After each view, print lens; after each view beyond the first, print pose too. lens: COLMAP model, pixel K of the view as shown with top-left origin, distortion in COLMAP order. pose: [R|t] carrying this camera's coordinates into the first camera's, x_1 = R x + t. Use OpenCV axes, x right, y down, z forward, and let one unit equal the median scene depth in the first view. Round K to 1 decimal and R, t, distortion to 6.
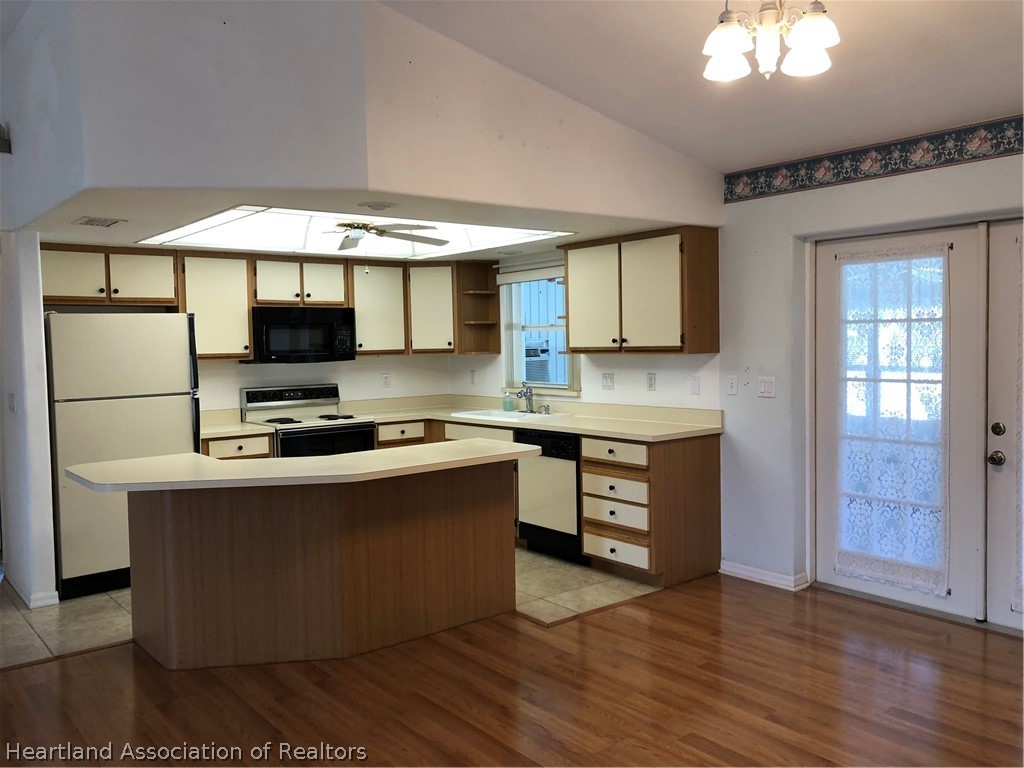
lens RADIAL K [[837.2, 0, 512.0], [0, 837.2, 384.0], [0, 0, 1]] dist [0.143127, -0.220676]
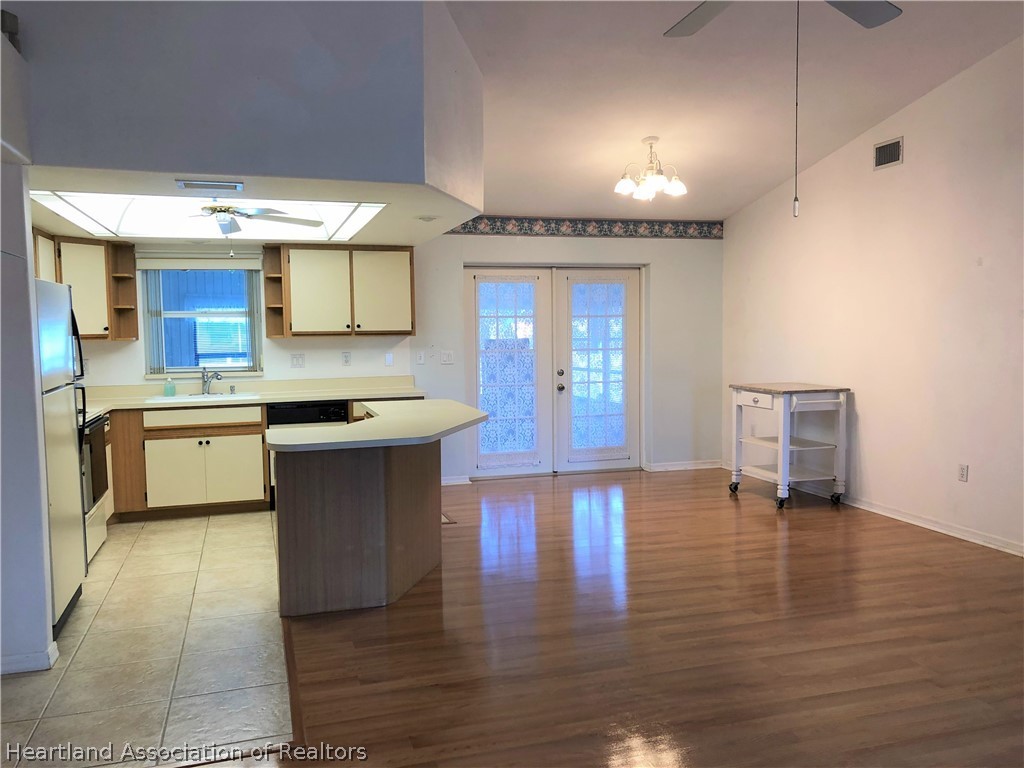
lens RADIAL K [[837.2, 0, 512.0], [0, 837.2, 384.0], [0, 0, 1]] dist [0.143127, -0.220676]
pose [[0.367532, -0.047835, 0.928780, -1.134939], [0.054557, 0.998065, 0.029814, 0.013325], [-0.928409, 0.039714, 0.369431, 0.347687]]
